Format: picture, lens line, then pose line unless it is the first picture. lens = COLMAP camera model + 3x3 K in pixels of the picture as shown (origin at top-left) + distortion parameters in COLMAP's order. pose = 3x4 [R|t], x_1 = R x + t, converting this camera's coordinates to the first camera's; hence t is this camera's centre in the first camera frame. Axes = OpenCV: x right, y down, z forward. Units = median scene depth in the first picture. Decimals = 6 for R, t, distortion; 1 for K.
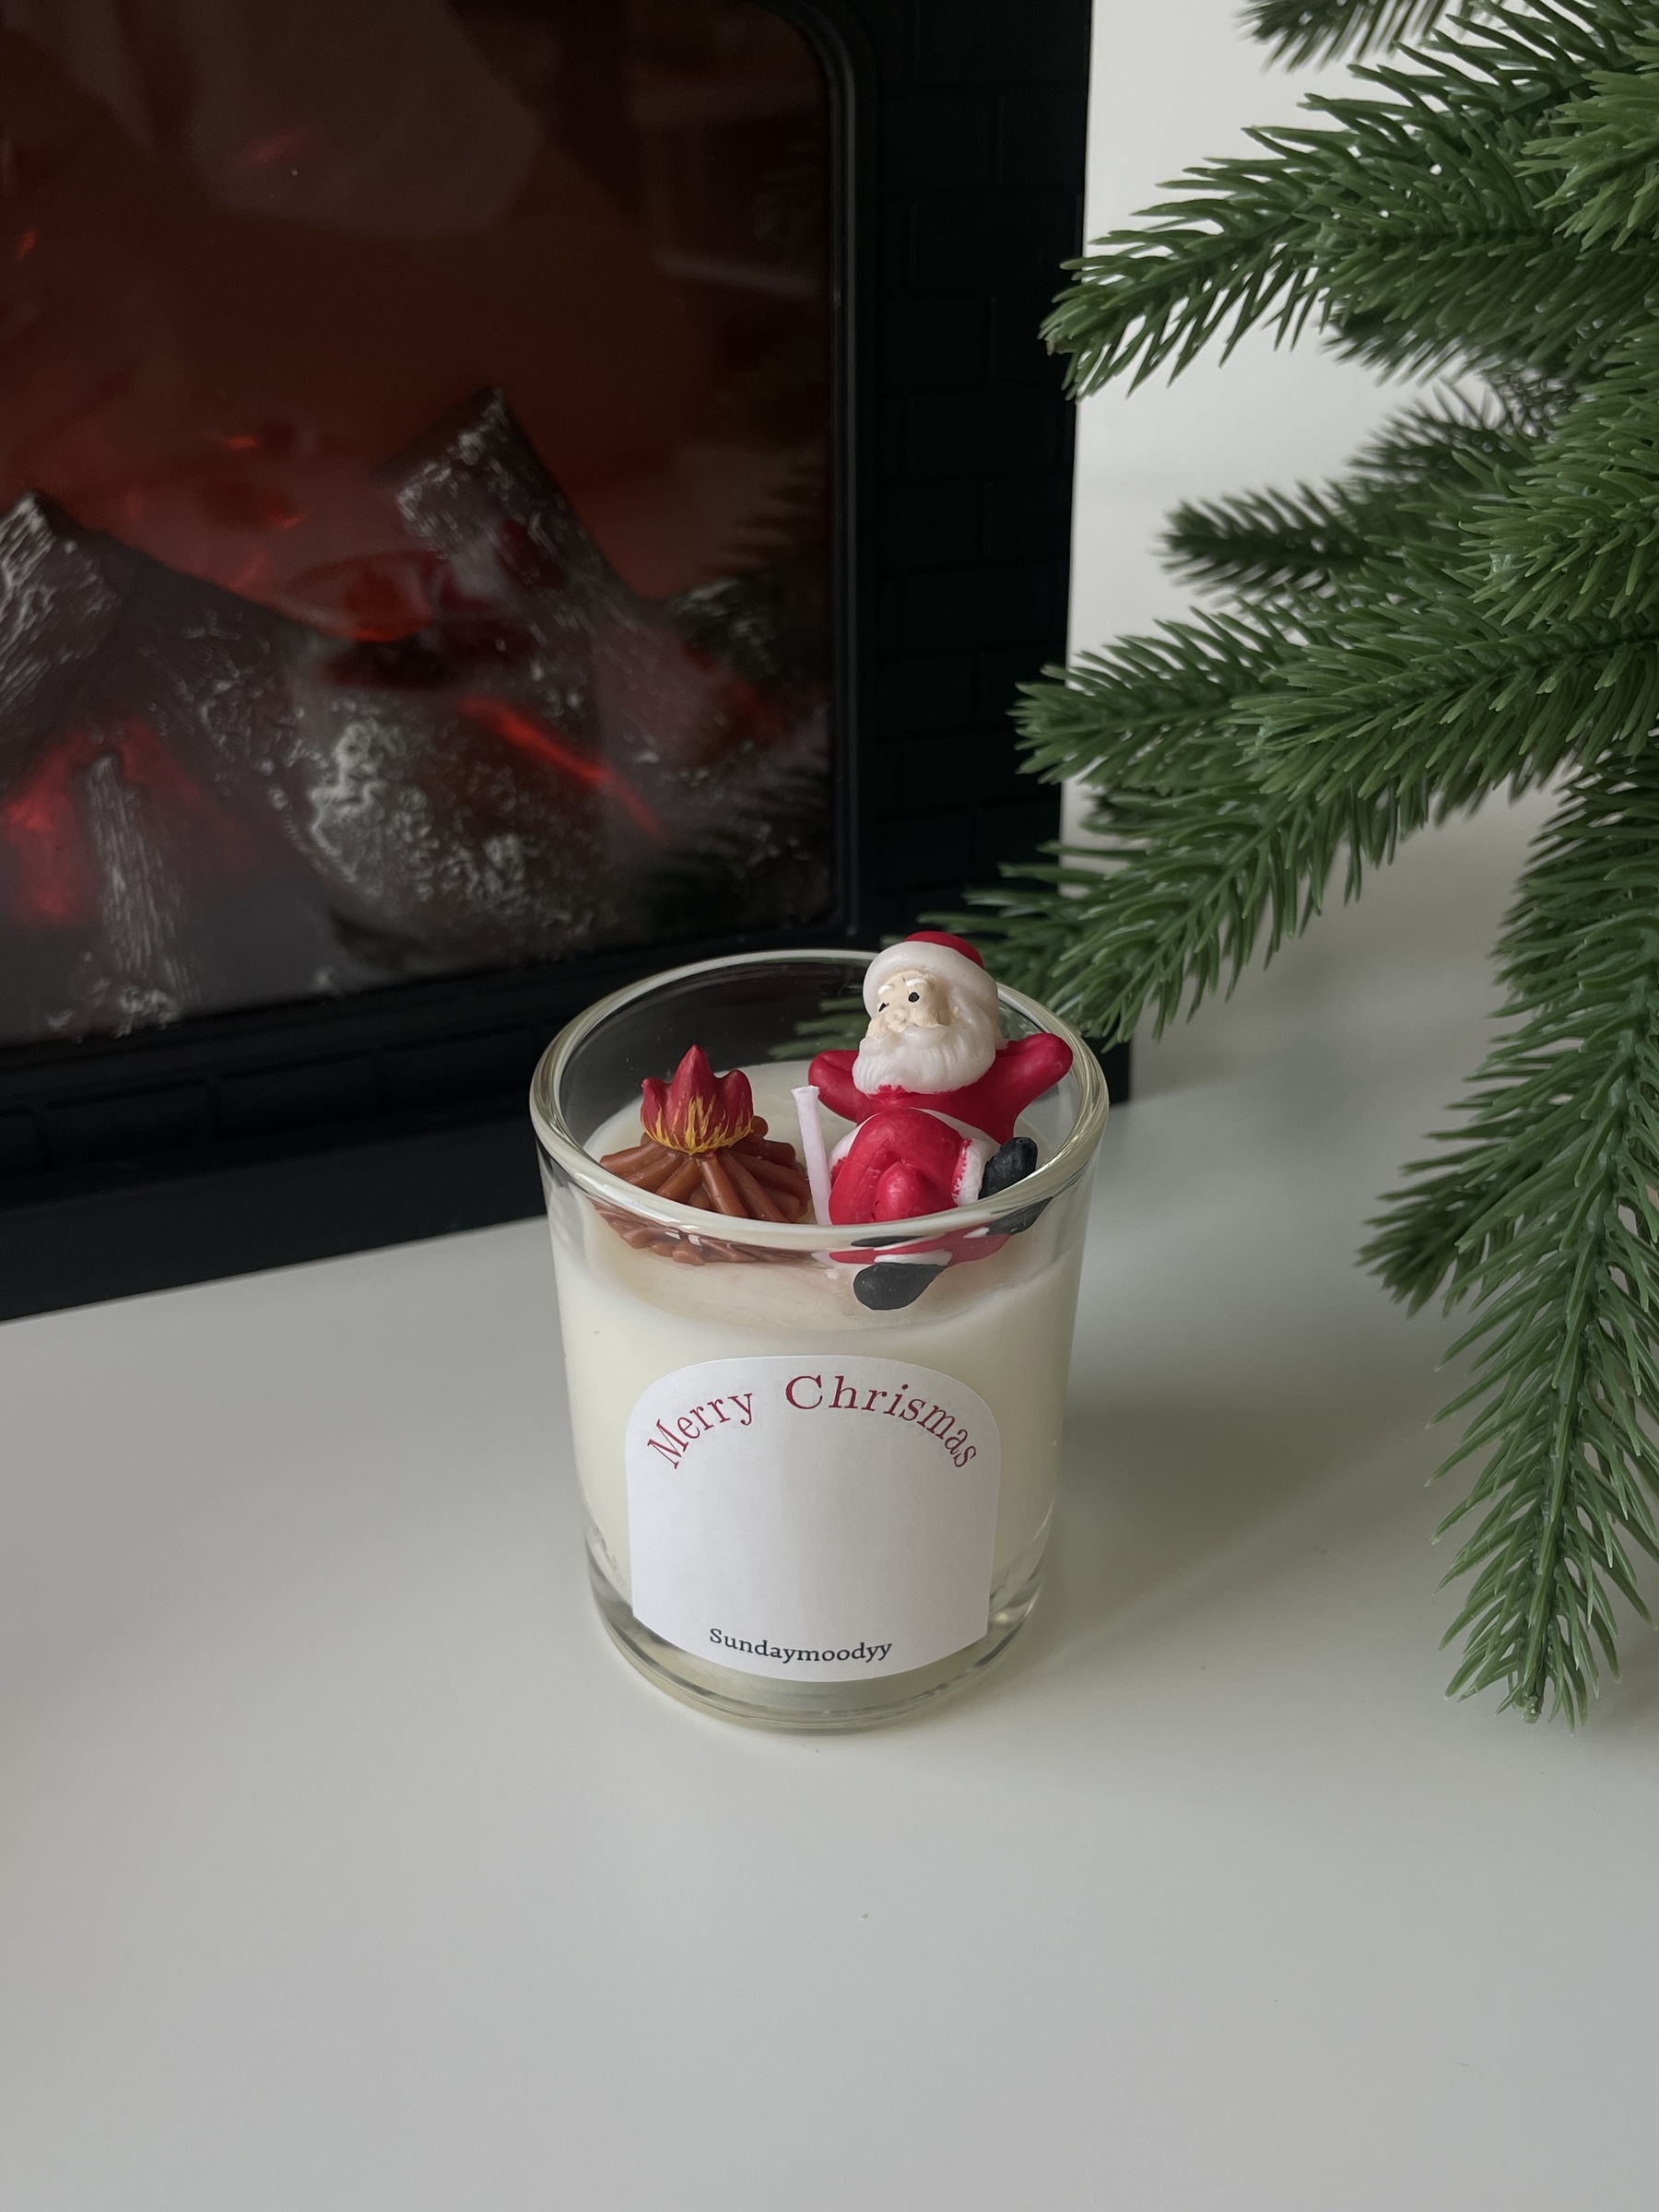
lens RADIAL K [[2118.5, 0, 836.2], [0, 2118.5, 1115.4], [0, 0, 1]] dist [0.024130, 0.000000]
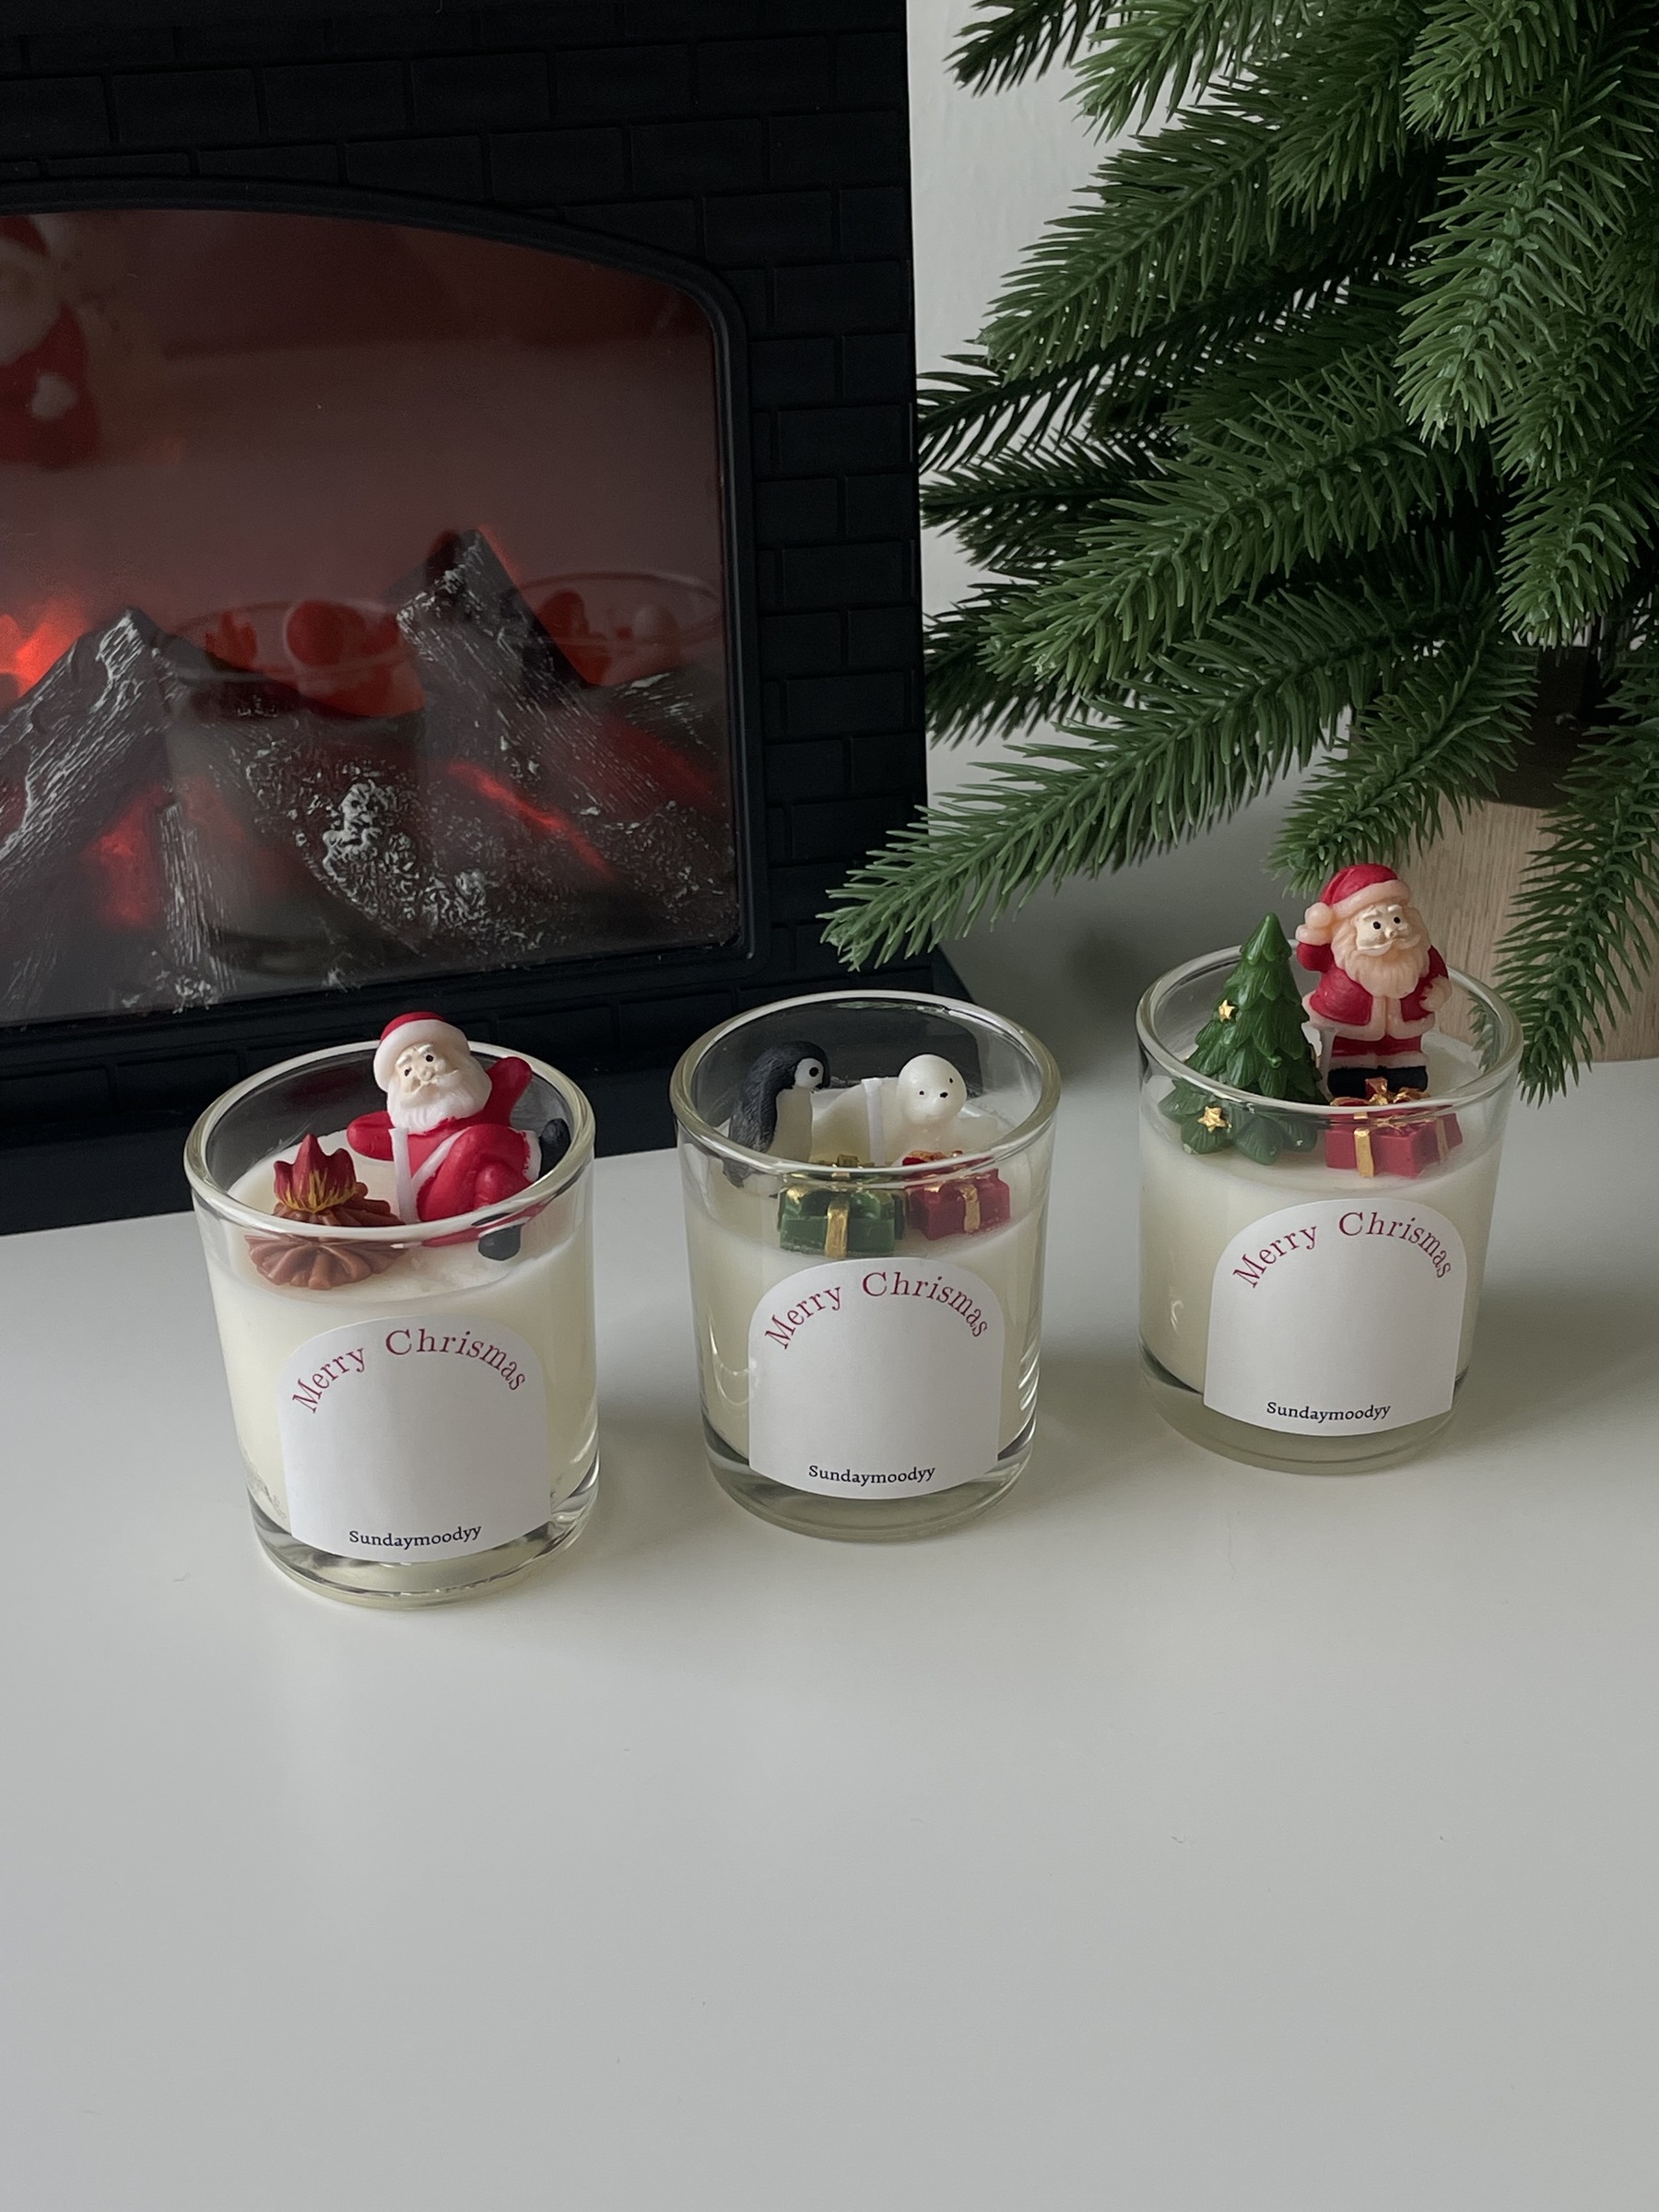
lens RADIAL K [[2870.4, 0, 818.3], [0, 2870.4, 1102.9], [0, 0, 1]] dist [0.077576, 0.000000]
pose [[0.991854, 0.042798, -0.119976, 0.276408], [-0.046022, 0.998647, -0.024229, 0.042654], [0.118777, 0.029553, 0.992481, -0.725886]]
